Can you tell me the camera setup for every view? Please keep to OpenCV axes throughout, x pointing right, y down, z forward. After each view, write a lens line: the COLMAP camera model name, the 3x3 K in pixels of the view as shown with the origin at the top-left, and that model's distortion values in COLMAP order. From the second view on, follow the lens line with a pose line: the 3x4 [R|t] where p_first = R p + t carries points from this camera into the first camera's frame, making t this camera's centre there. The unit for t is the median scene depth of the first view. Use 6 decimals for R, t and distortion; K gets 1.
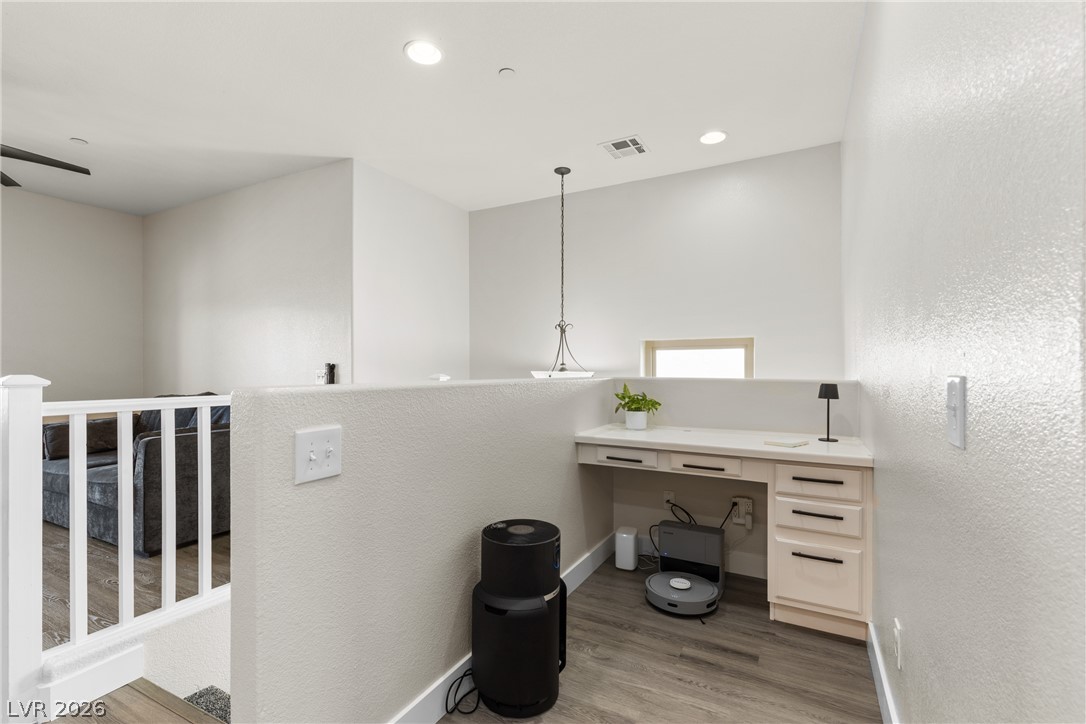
lens RADIAL K [[488.3, 0, 544.8], [0, 488.3, 368.3], [0, 0, 1]] dist [0.007083, -0.000936]
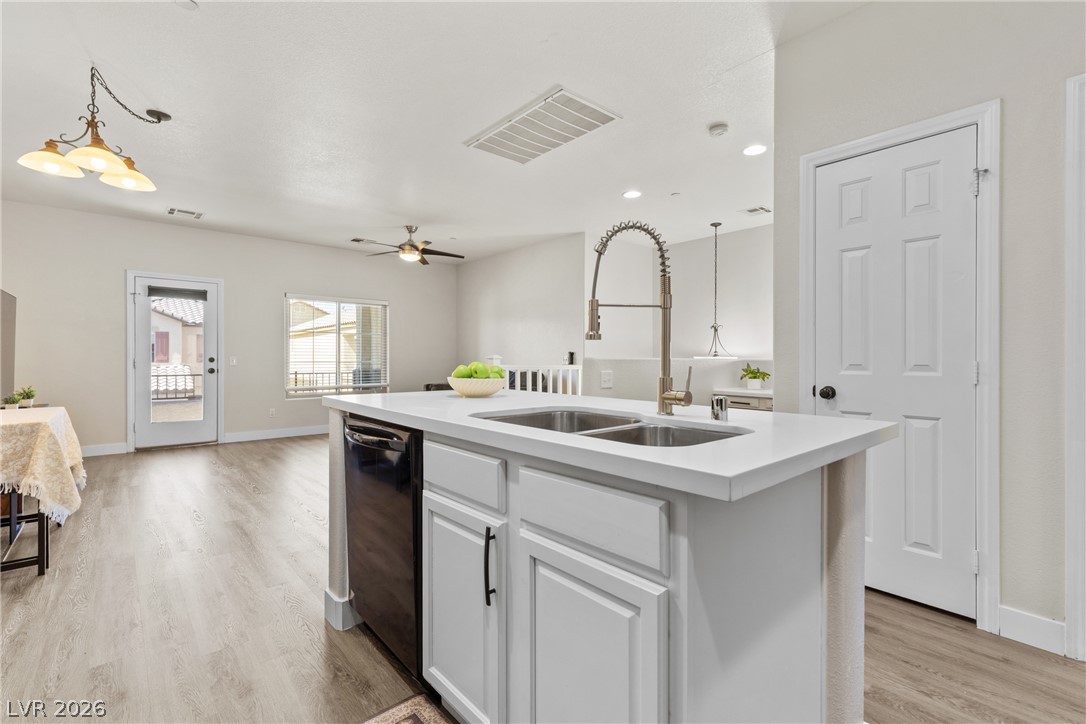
lens RADIAL K [[488.3, 0, 545.9], [0, 488.3, 358.5], [0, 0, 1]] dist [0.007083, -0.000936]
pose [[0.935591, 0.001069, -0.353085, 0.081182], [-0.001560, 0.999998, -0.001106, 0.015015], [0.353083, 0.001586, 0.935591, -0.622916]]
